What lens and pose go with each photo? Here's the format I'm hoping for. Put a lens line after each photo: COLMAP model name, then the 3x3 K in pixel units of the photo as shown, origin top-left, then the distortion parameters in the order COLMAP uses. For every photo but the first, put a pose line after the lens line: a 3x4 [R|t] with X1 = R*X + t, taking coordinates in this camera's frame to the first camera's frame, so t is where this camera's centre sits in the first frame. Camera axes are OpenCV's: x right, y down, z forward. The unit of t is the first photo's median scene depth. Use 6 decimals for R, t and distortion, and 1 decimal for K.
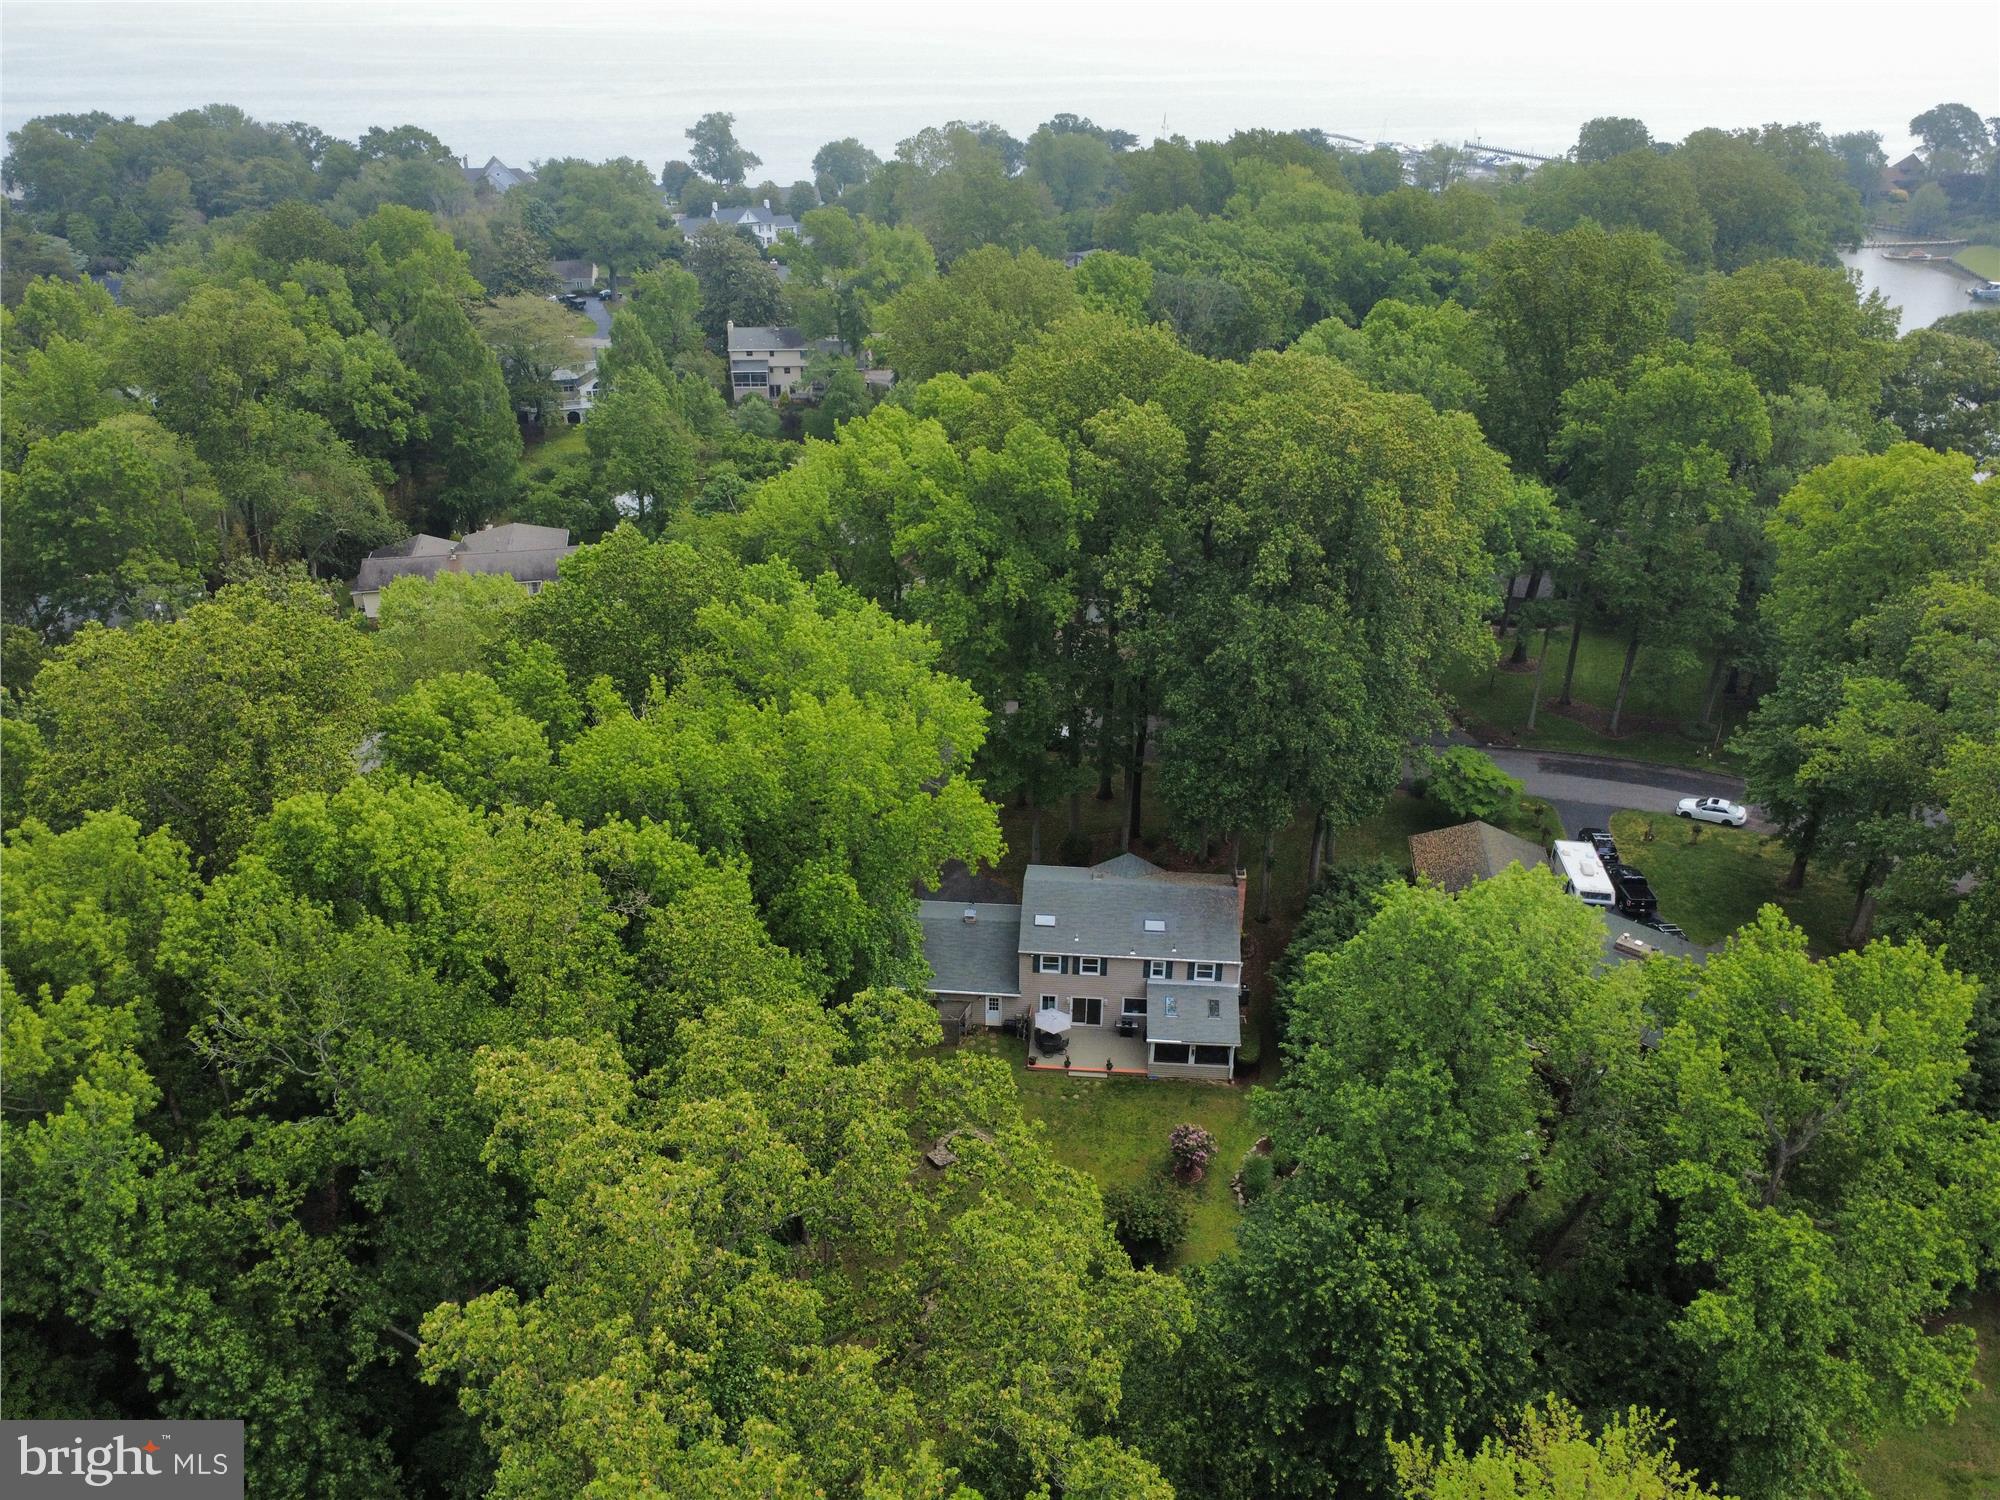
lens RADIAL K [[1512.4, 0, 1000.0], [0, 1512.4, 750.0], [0, 0, 1]] dist [0.000729, -0.003881]
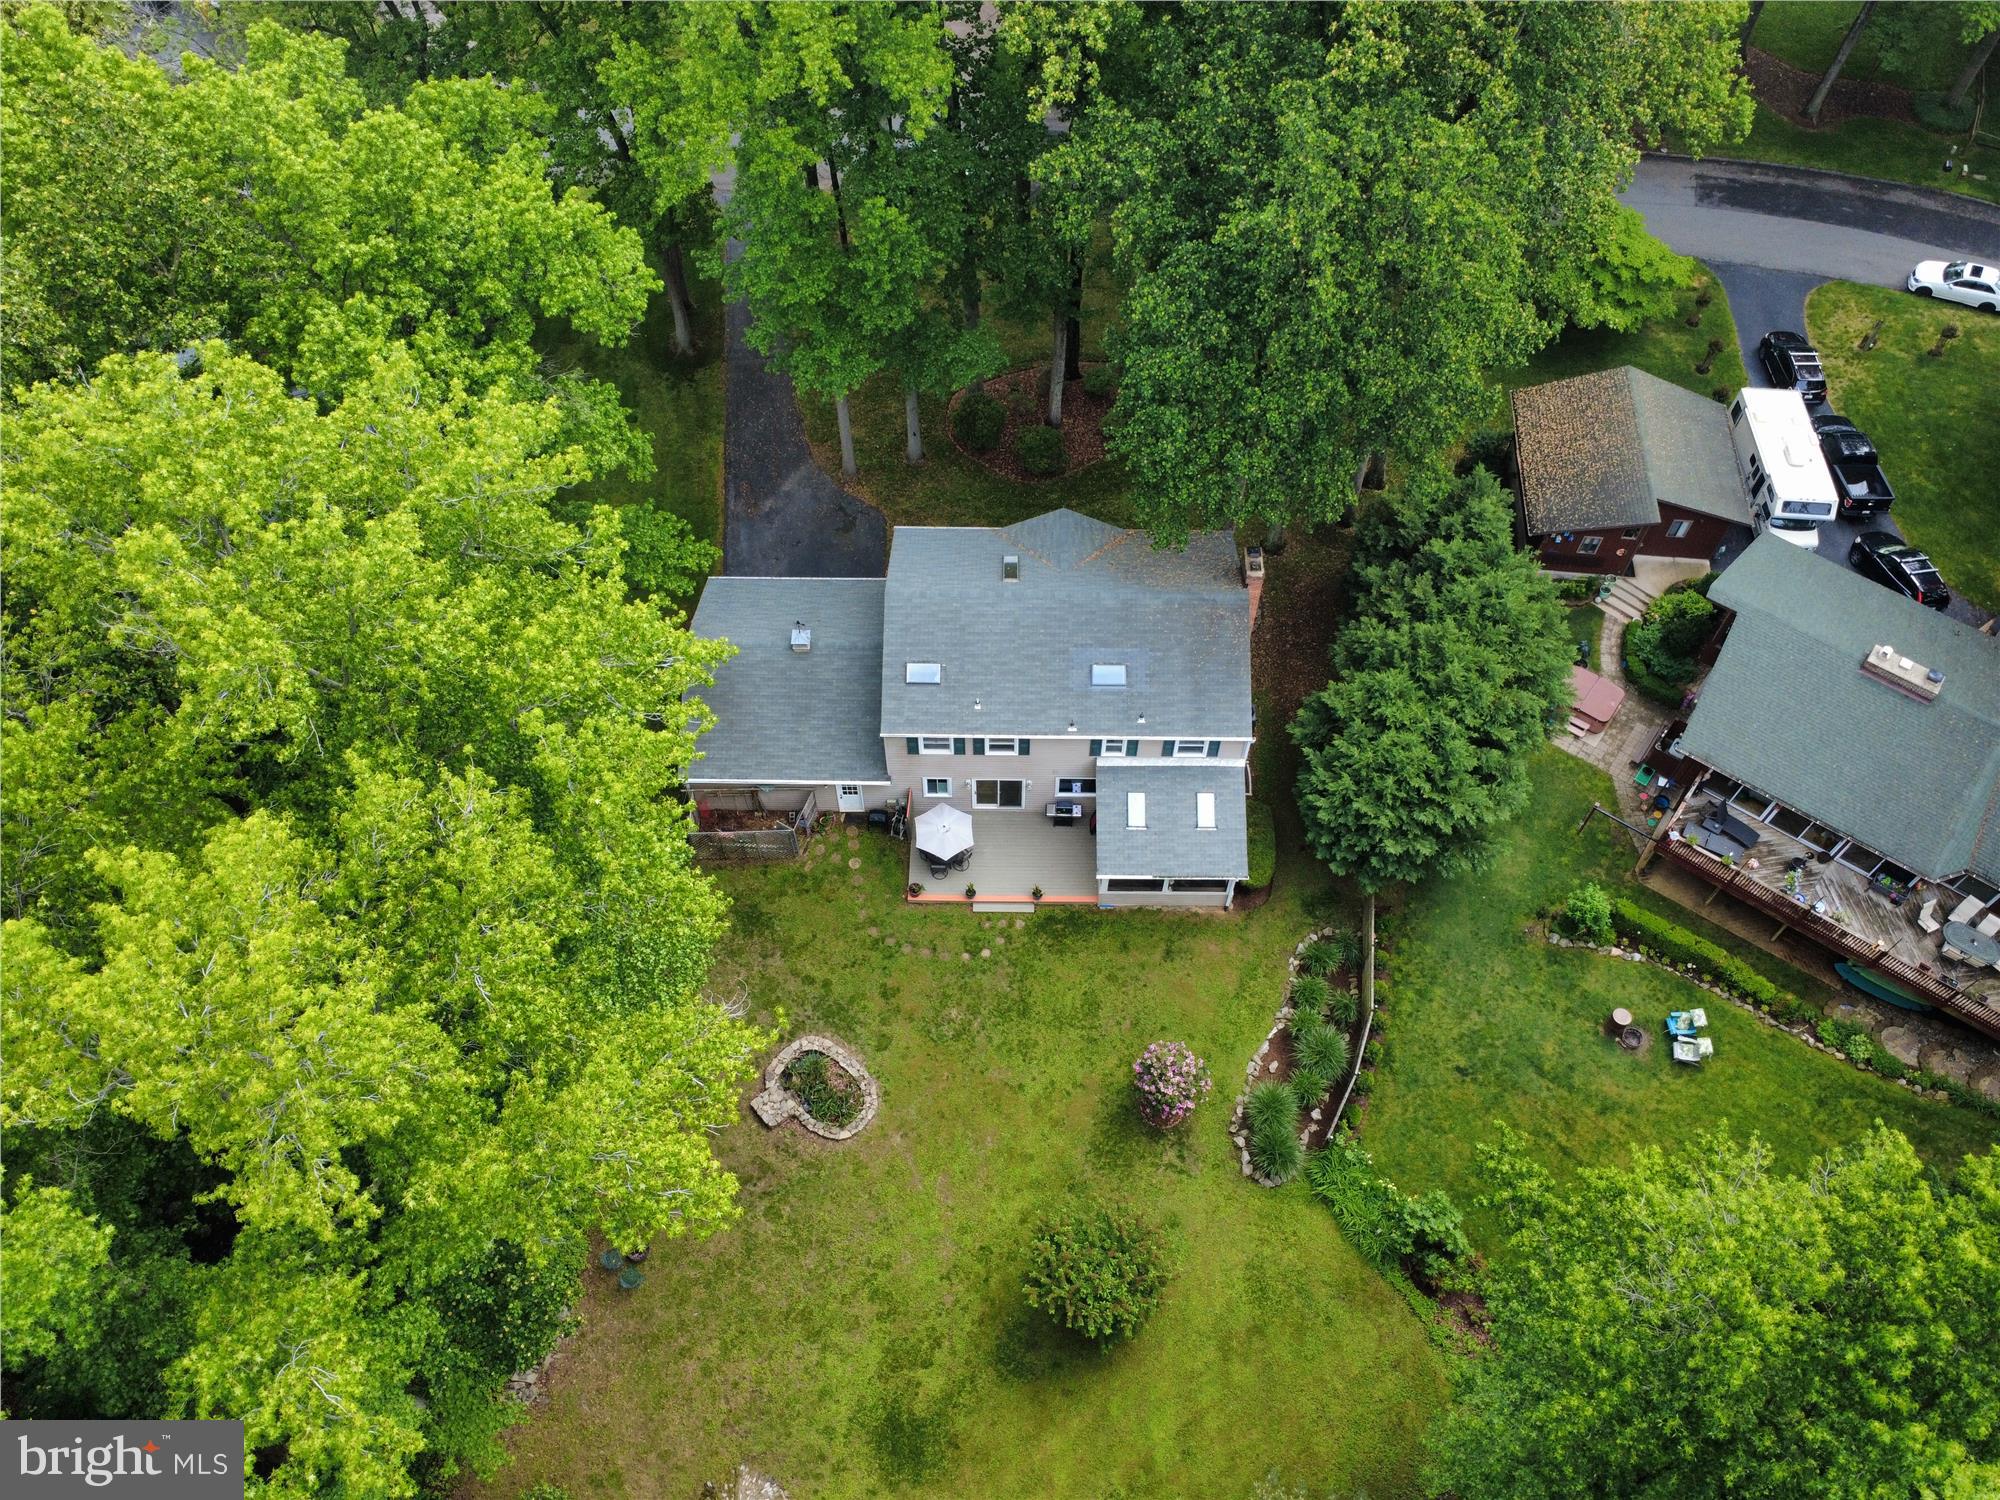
lens RADIAL K [[1512.4, 0, 1000.0], [0, 1512.4, 750.0], [0, 0, 1]] dist [0.000729, -0.003881]
pose [[0.998150, -0.053681, 0.028531, 0.041462], [0.032808, 0.870772, 0.490591, -0.150822], [-0.051180, -0.488748, 0.870923, 0.473579]]
